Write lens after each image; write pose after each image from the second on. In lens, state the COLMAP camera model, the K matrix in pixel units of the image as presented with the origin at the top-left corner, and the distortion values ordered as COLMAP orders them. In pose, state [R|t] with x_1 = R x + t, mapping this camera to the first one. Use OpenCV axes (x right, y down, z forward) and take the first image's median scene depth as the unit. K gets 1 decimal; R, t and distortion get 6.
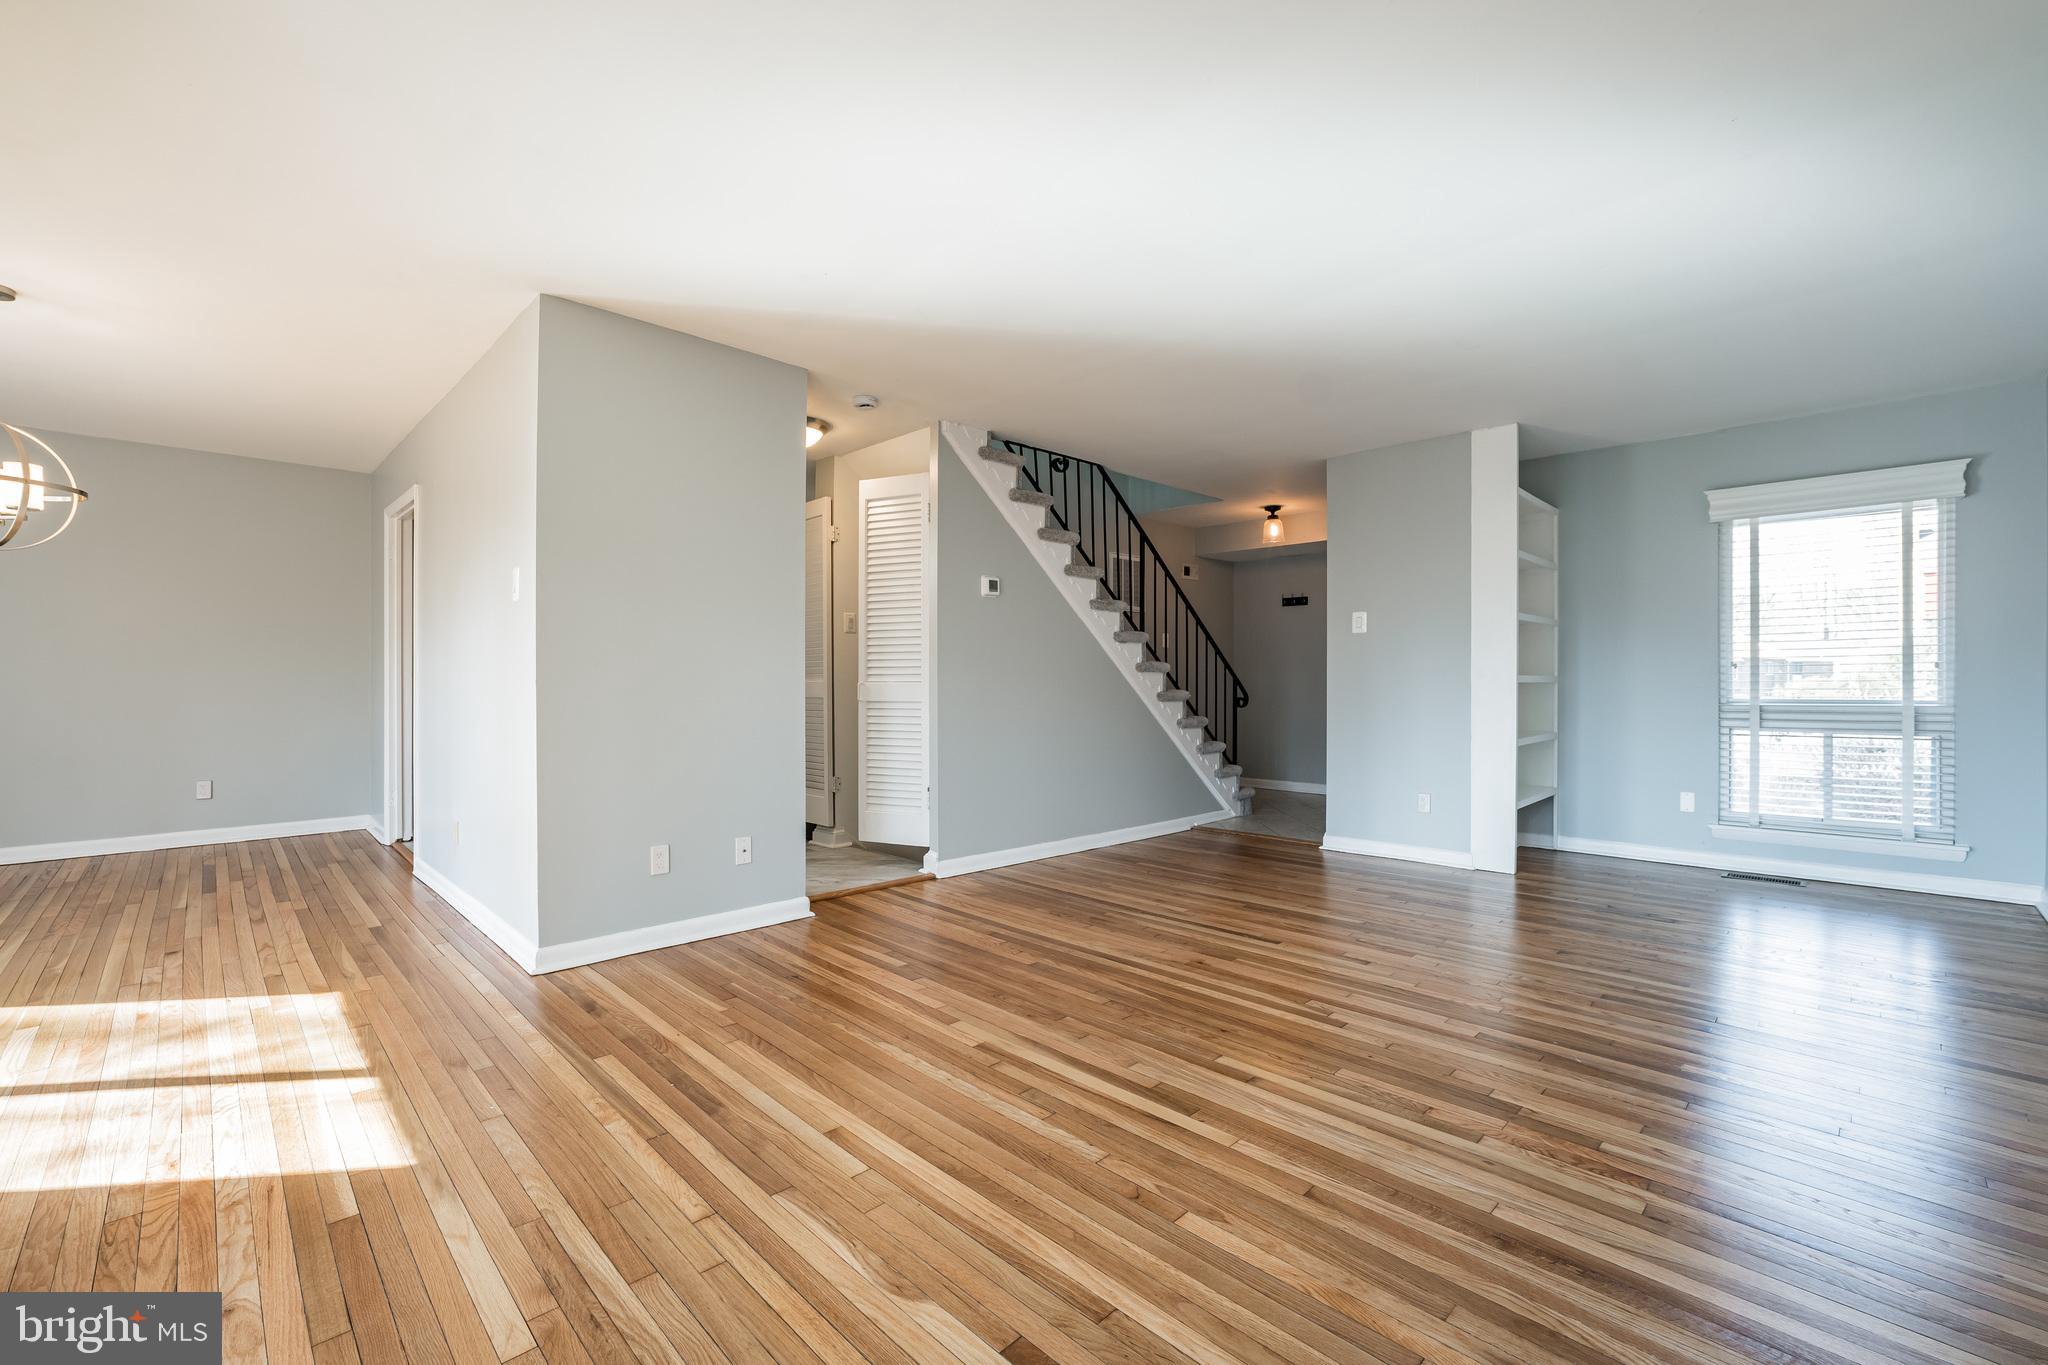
lens RADIAL K [[865.4, 0, 1024.2], [0, 865.4, 677.2], [0, 0, 1]] dist [-0.029358, 0.008387]
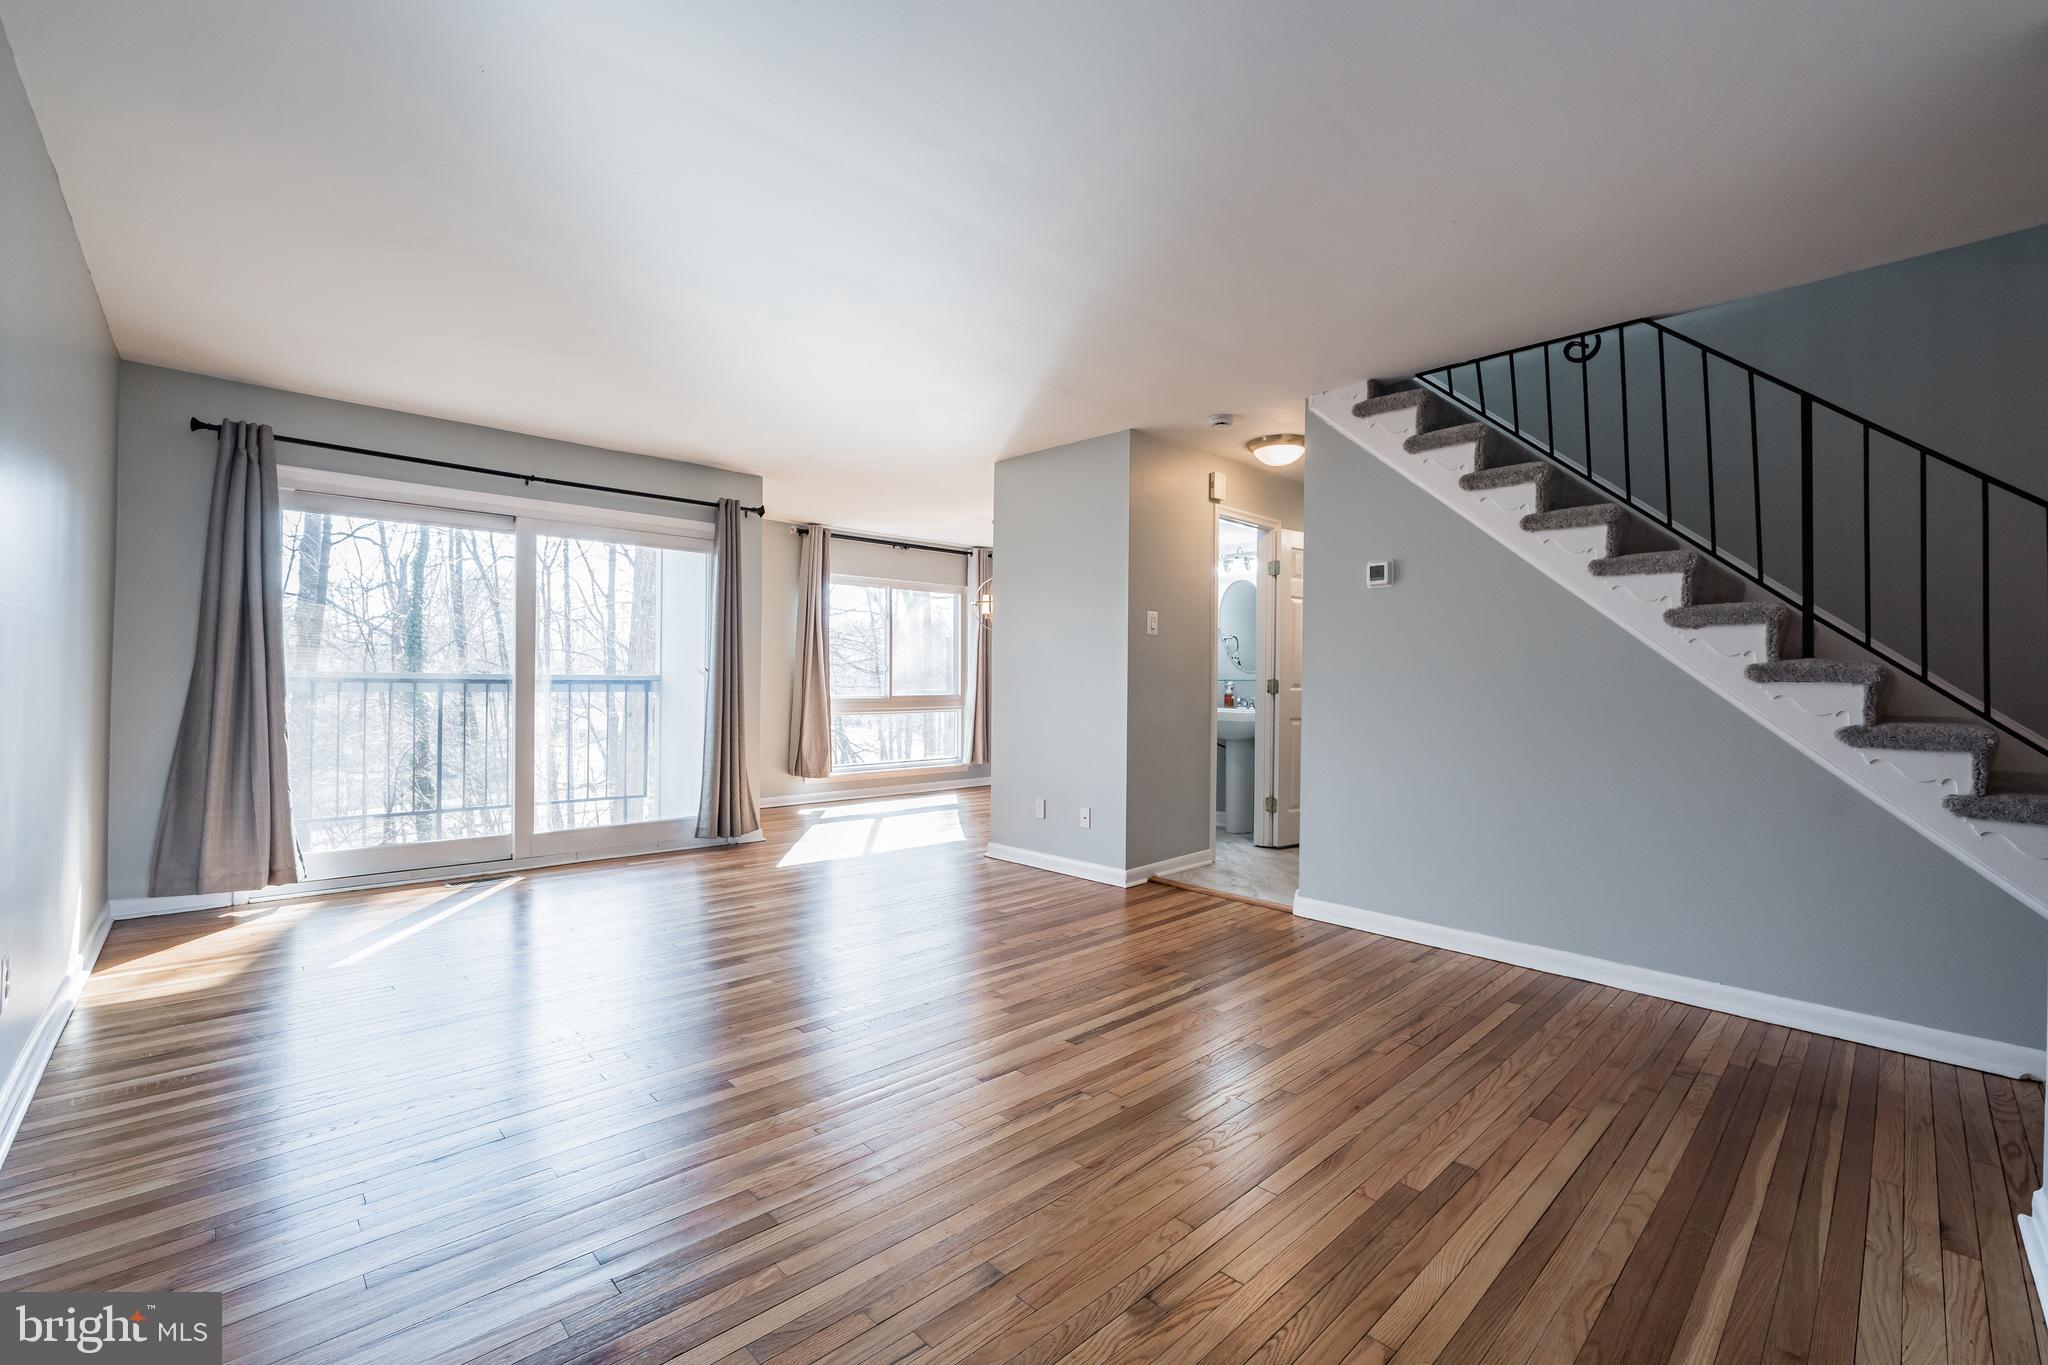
lens RADIAL K [[865.4, 0, 1024.2], [0, 865.4, 677.2], [0, 0, 1]] dist [-0.029358, 0.008387]
pose [[-0.020974, -0.005037, -0.999767, 1.024507], [-0.009698, 0.999941, -0.004834, -0.005247], [0.999733, 0.009594, -0.021021, 0.950782]]
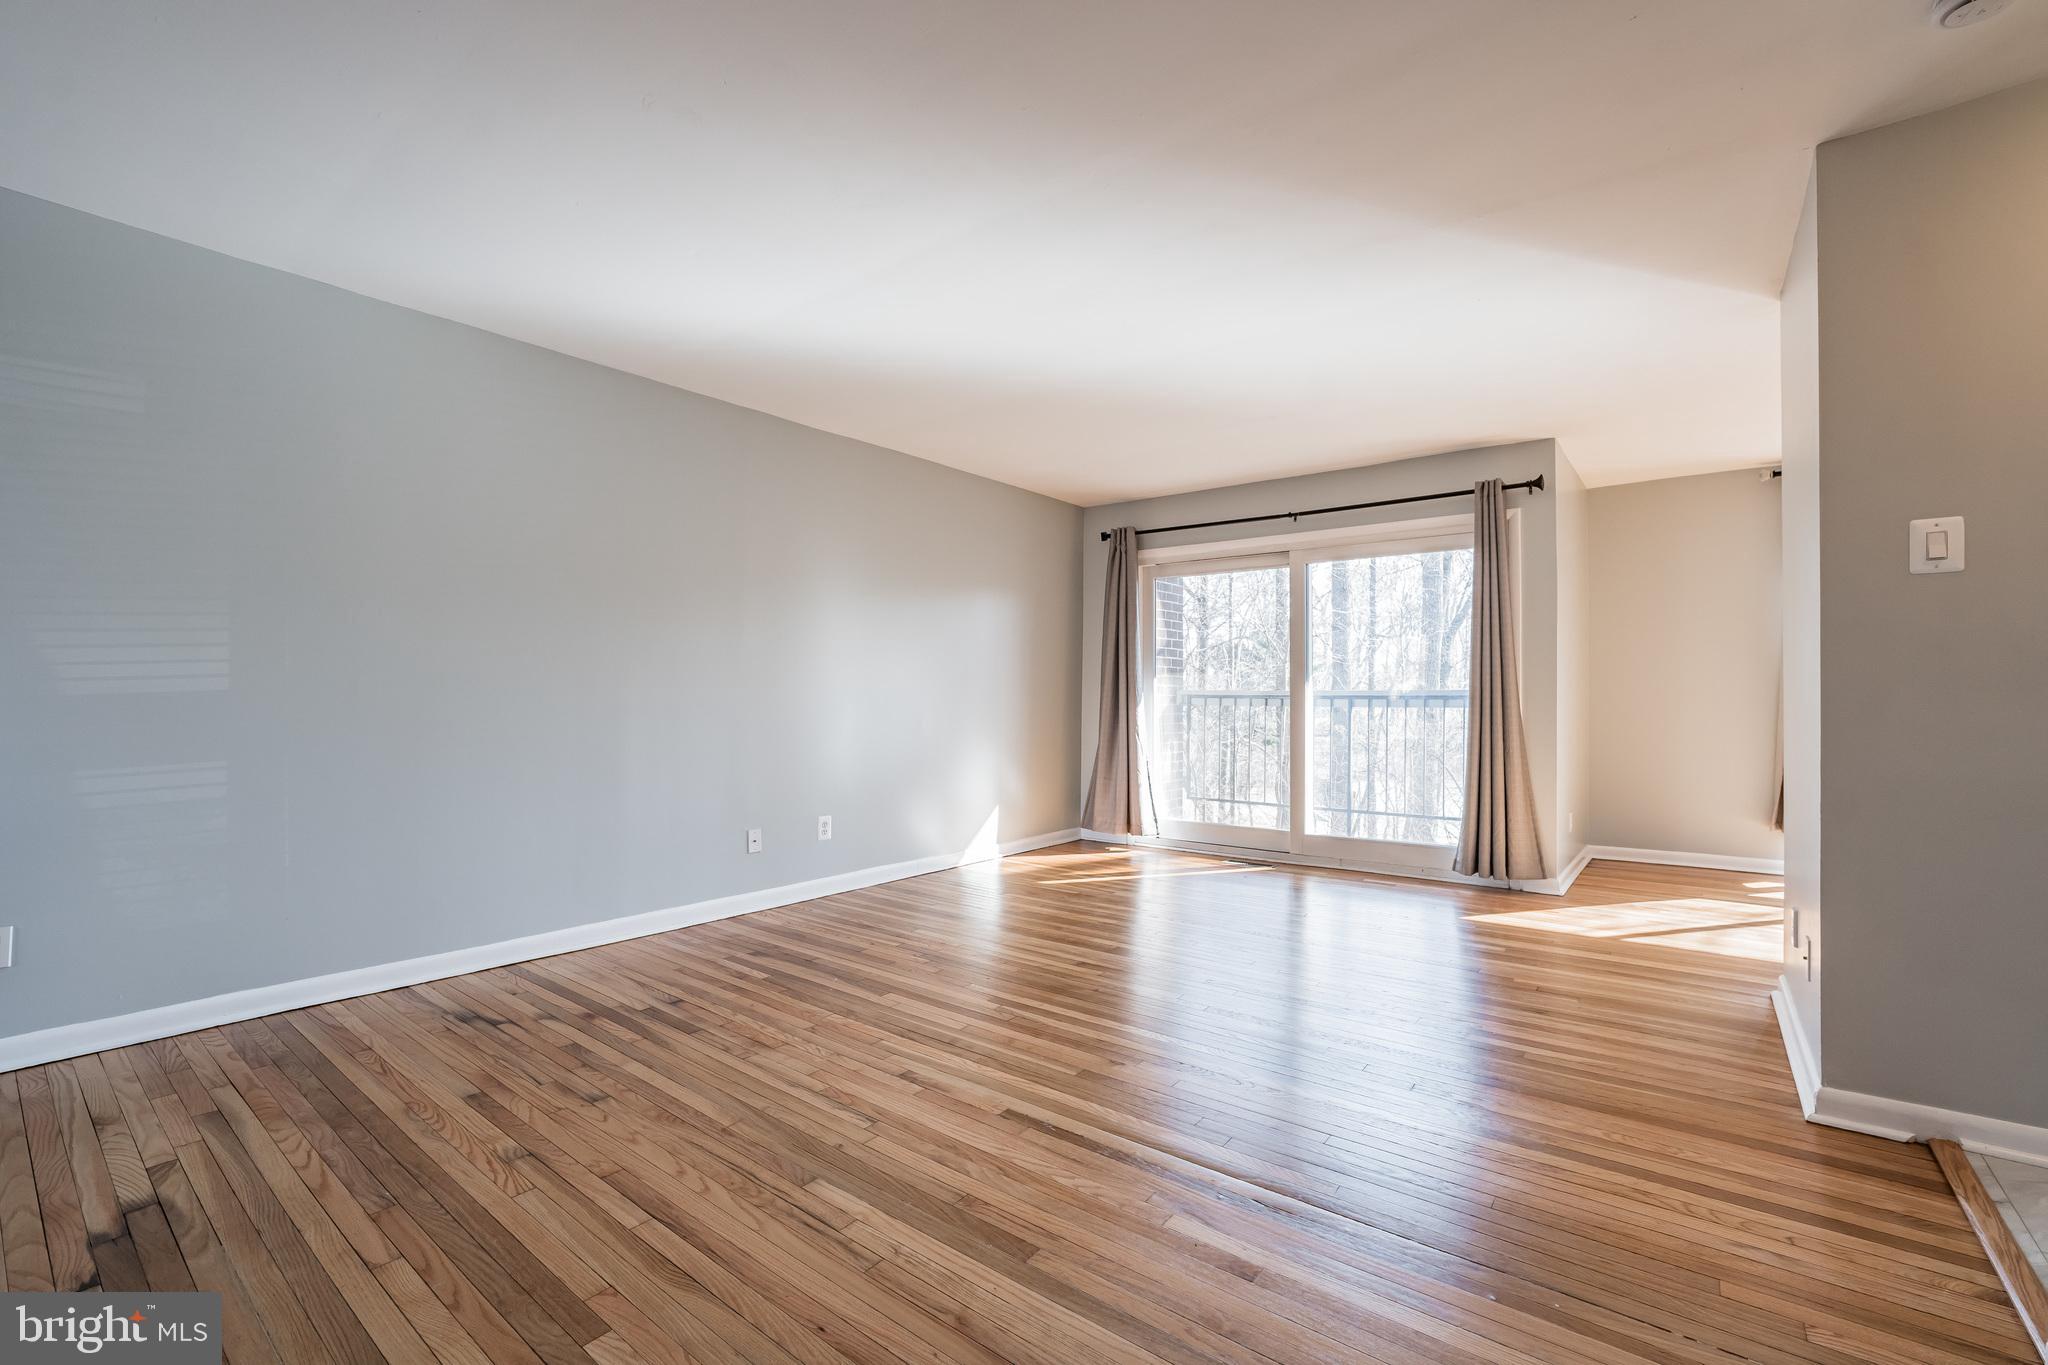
lens RADIAL K [[865.4, 0, 1024.2], [0, 865.4, 677.2], [0, 0, 1]] dist [-0.029358, 0.008387]
pose [[-0.990673, -0.003277, -0.136221, 0.361579], [-0.000274, 0.999757, -0.022058, 0.003052], [0.136260, -0.021815, -0.990433, 1.596543]]
